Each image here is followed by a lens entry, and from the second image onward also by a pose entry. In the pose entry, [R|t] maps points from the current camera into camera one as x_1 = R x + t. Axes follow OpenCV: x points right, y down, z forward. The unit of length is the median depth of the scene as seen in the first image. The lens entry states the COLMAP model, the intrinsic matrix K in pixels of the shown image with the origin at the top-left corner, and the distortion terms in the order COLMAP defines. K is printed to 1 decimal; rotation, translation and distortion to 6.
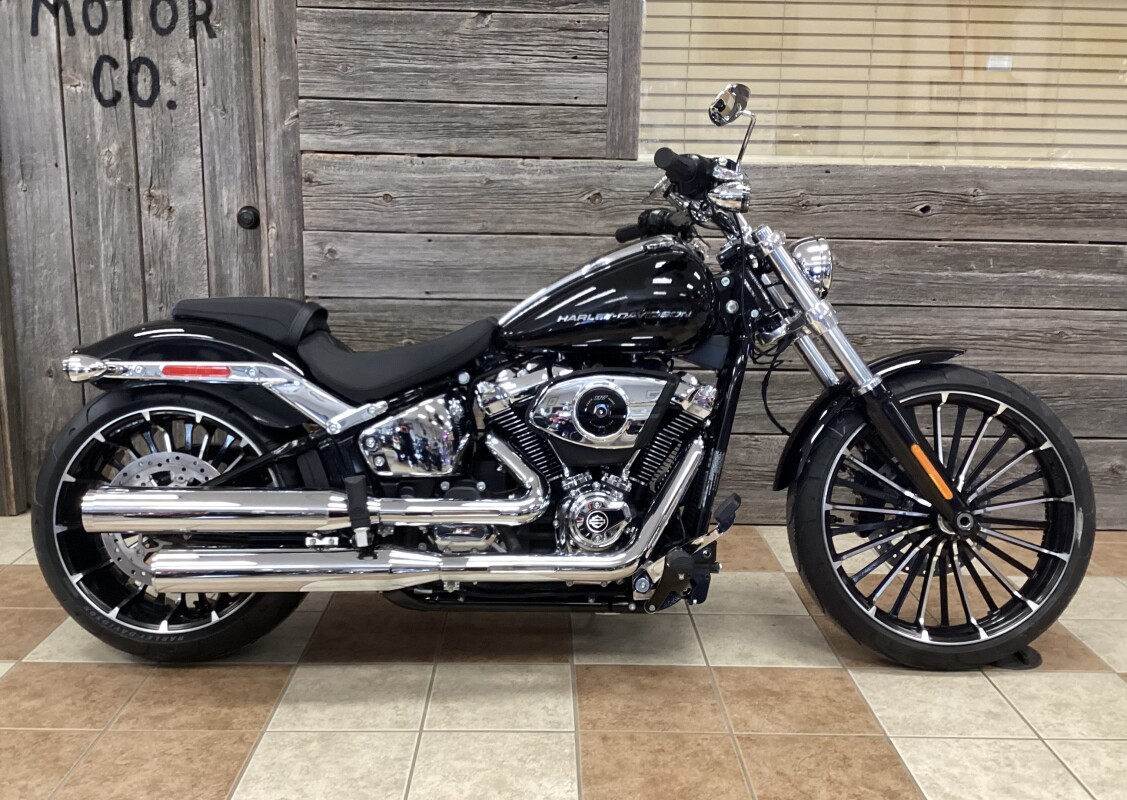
lens RADIAL K [[1236.9, 0, 563.5], [0, 1236.9, 400.0], [0, 0, 1]] dist [0.002837, -0.001609]
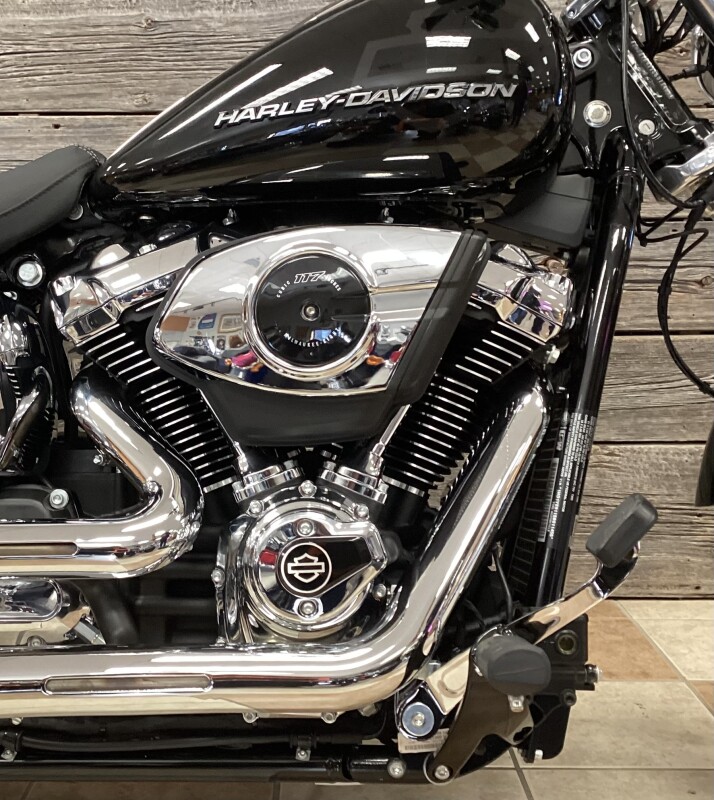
lens RADIAL K [[1243.6, 0, 293.3], [0, 1243.6, 400.4], [0, 0, 1]] dist [0.101305, -0.148273]
pose [[0.998947, -0.018625, -0.041921, 0.040445], [0.015353, 0.996908, -0.077065, 0.071235], [0.043227, 0.076340, 0.996144, 0.549762]]
